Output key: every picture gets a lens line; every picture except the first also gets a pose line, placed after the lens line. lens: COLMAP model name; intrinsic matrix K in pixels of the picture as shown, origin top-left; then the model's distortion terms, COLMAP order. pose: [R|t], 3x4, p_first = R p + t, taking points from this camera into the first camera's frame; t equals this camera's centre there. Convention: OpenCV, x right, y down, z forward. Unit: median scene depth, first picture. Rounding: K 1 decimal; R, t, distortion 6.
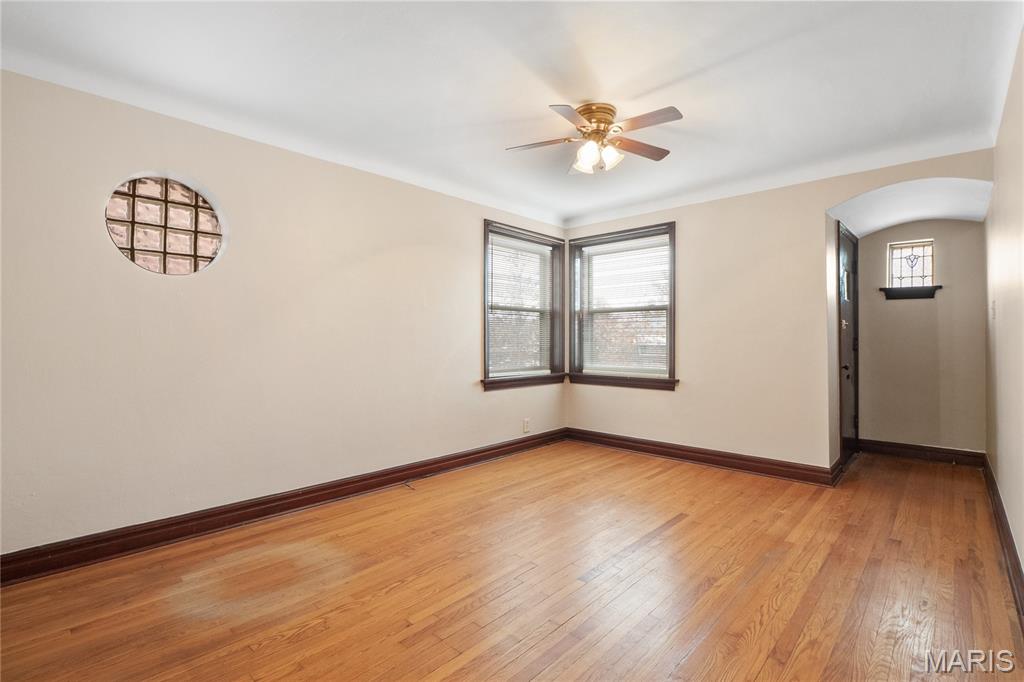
lens RADIAL K [[482.3, 0, 513.8], [0, 482.3, 336.3], [0, 0, 1]] dist [-0.016050, -0.000561]
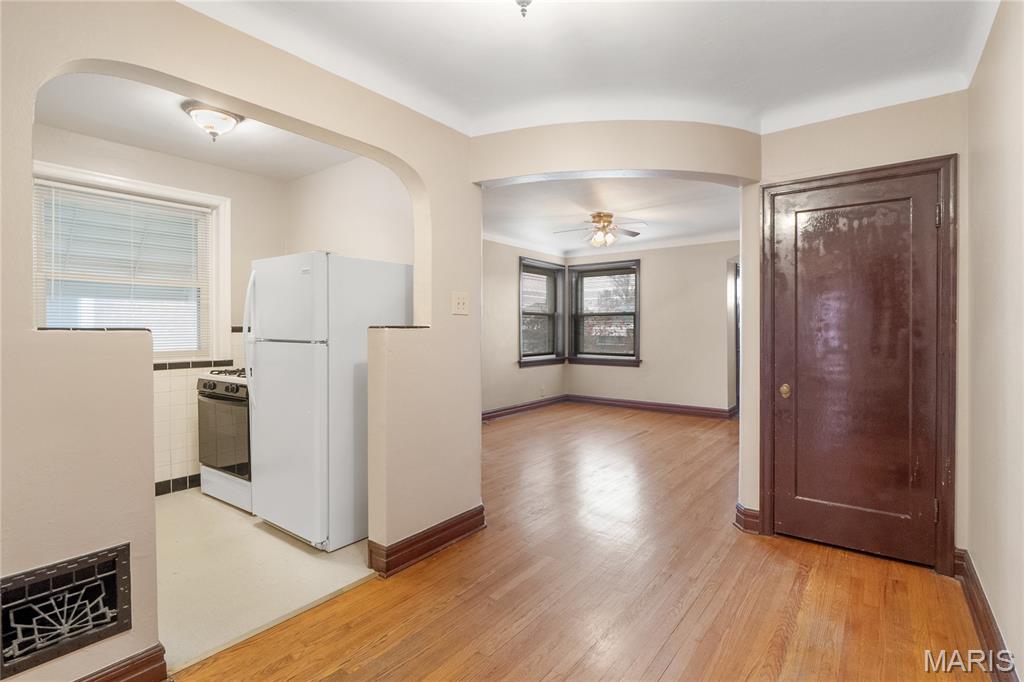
lens RADIAL K [[500.7, 0, 513.6], [0, 500.7, 333.8], [0, 0, 1]] dist [-0.004706, -0.000169]
pose [[0.995369, -0.000247, 0.096130, -0.240674], [-0.001300, 0.999871, 0.016031, -0.023058], [-0.096122, -0.016082, 0.995240, -0.611222]]
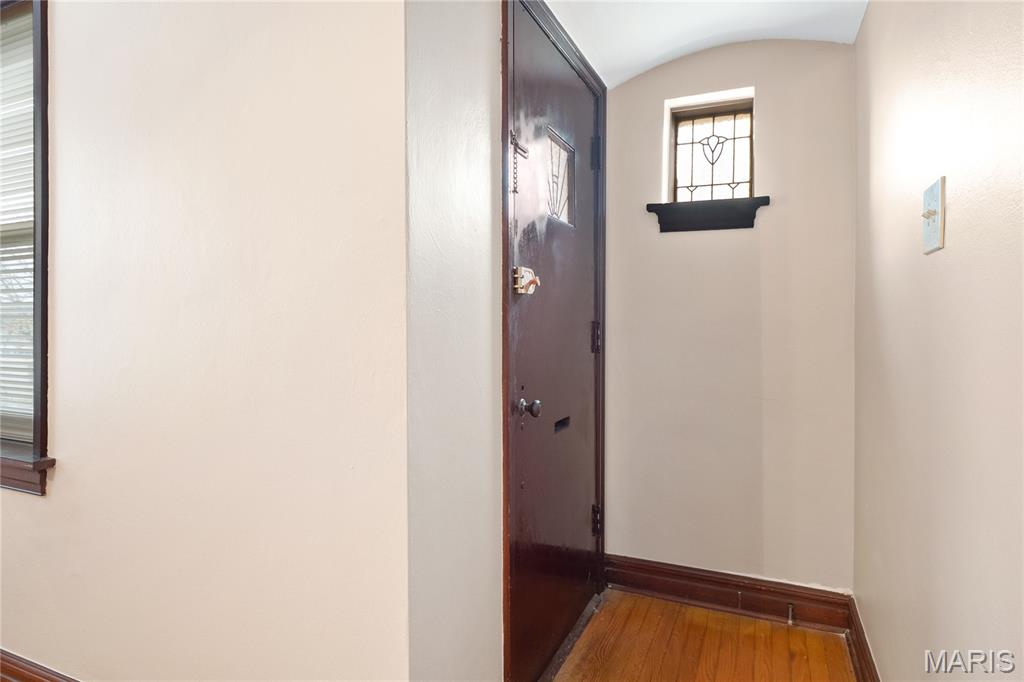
lens RADIAL K [[573.6, 0, 509.9], [0, 573.6, 333.0], [0, 0, 1]] dist [-0.009164, -0.000755]
pose [[0.946029, -0.008257, 0.323977, 0.486361], [0.000934, 0.999741, 0.022753, 0.002600], [-0.324080, -0.021222, 0.945791, 0.557007]]
